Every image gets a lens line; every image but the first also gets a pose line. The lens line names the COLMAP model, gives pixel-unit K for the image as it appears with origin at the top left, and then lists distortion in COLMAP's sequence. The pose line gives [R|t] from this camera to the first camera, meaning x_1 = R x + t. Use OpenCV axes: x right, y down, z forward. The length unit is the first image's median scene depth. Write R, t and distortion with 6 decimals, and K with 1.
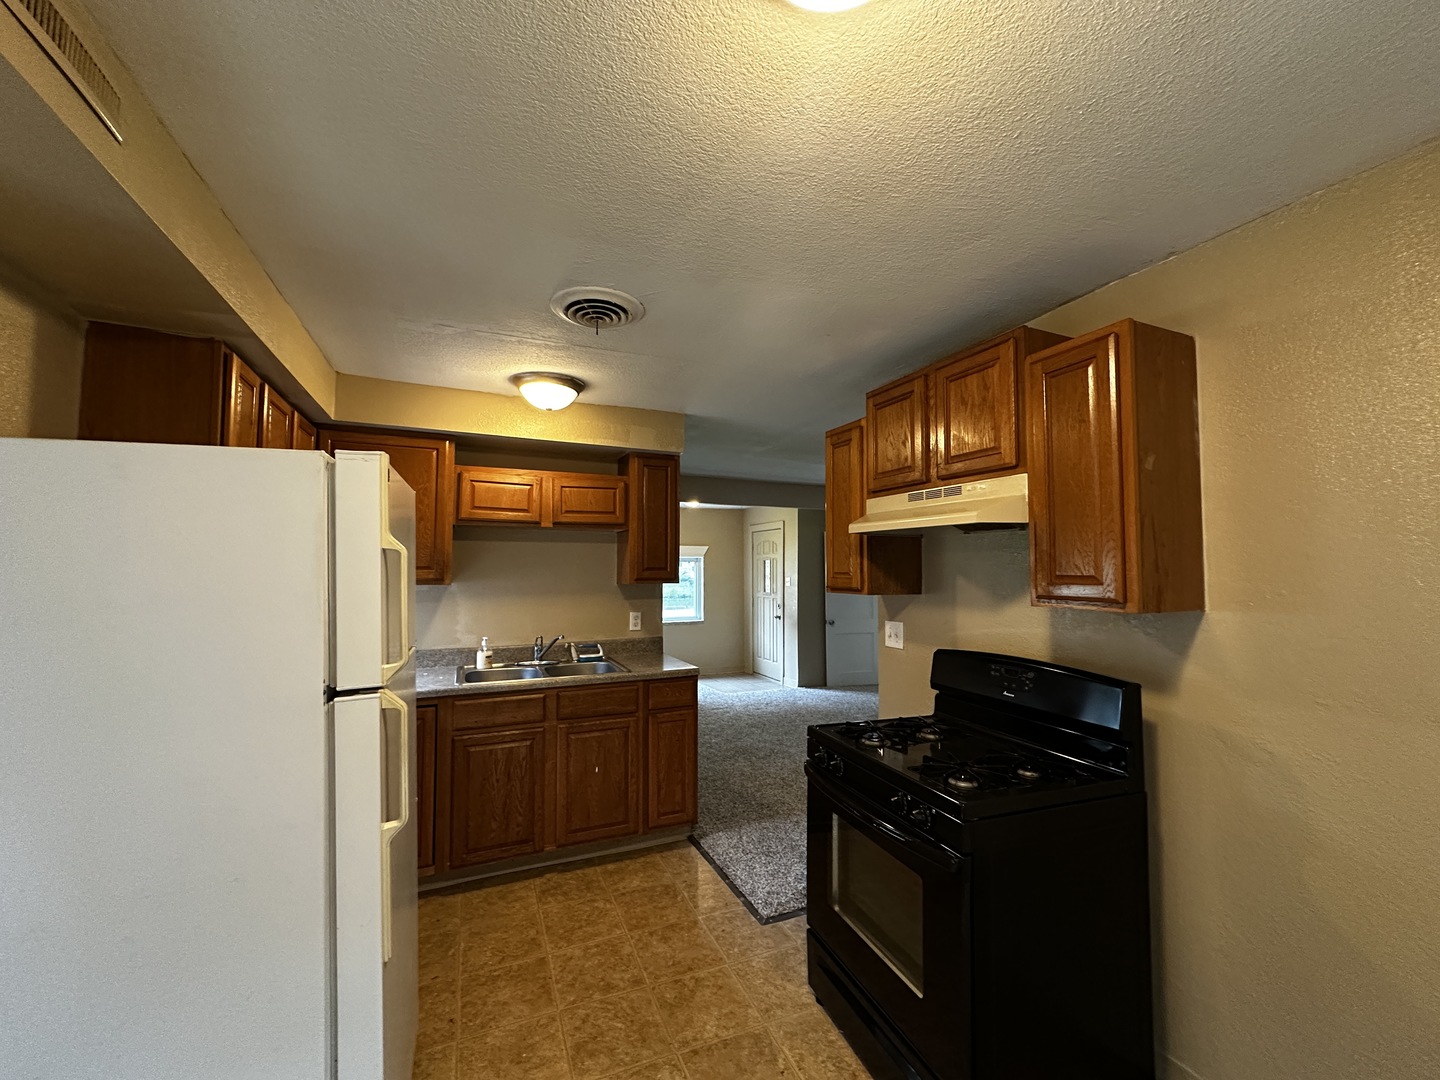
lens RADIAL K [[575.5, 0, 721.1], [0, 575.5, 544.8], [0, 0, 1]] dist [-0.001442, 0.000709]
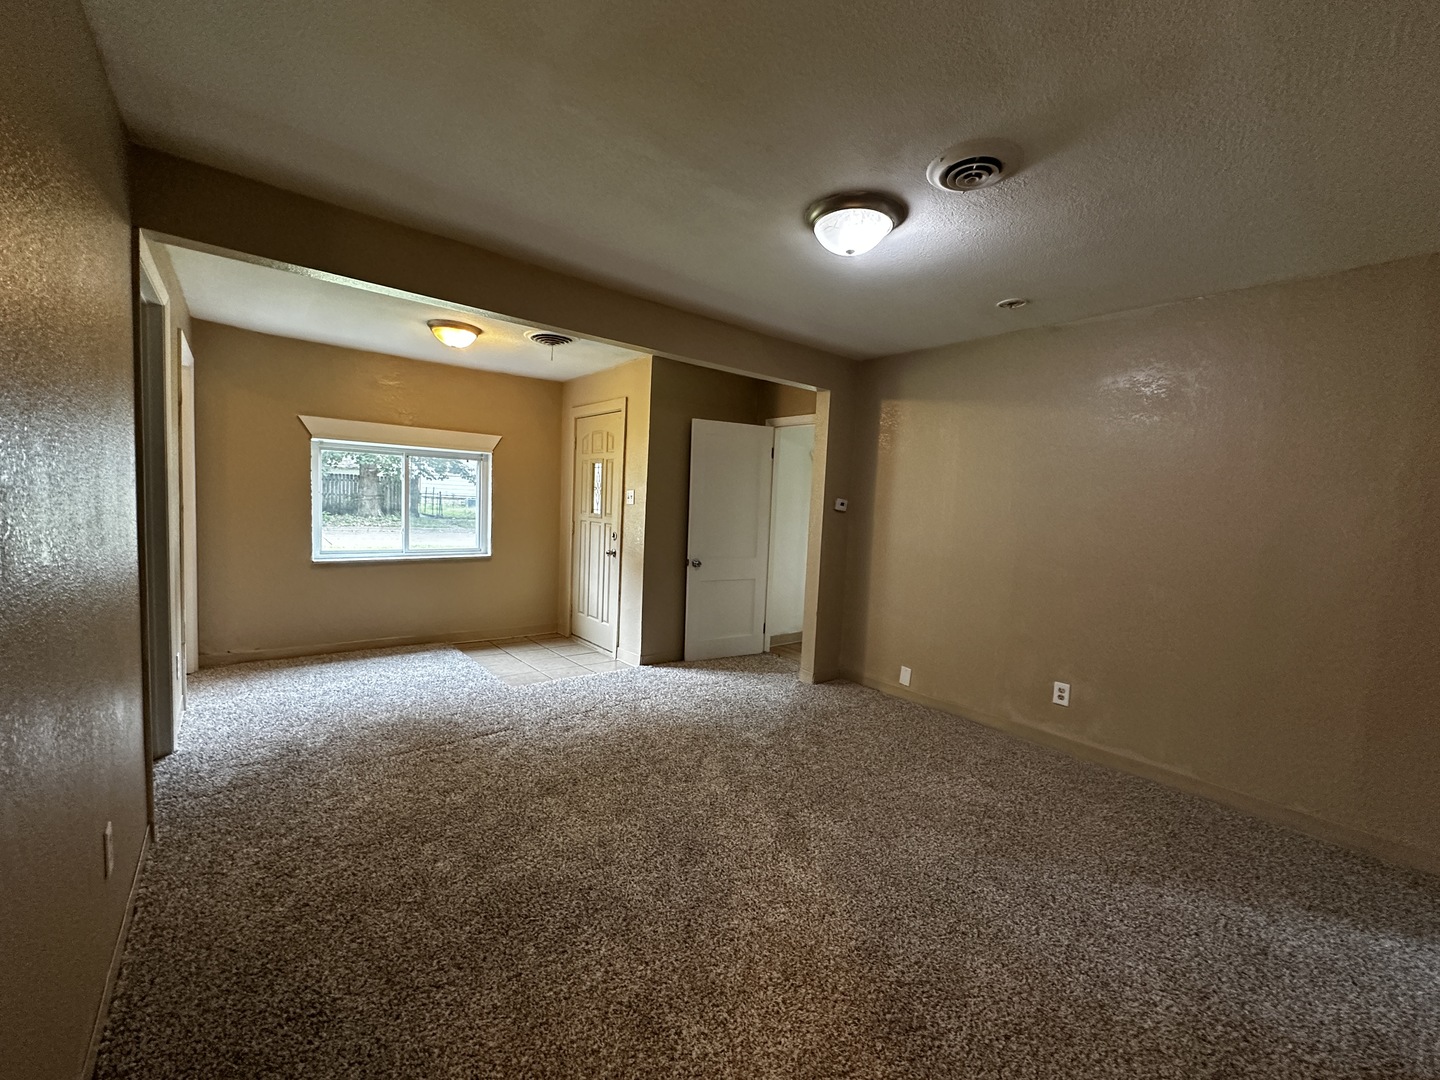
lens RADIAL K [[575.5, 0, 720.7], [0, 575.5, 537.6], [0, 0, 1]] dist [-0.001442, 0.000709]
pose [[0.960065, 0.021800, 0.278925, 0.087479], [-0.053654, 0.992801, 0.107083, 0.081897], [-0.274583, -0.117773, 0.954324, 0.868613]]
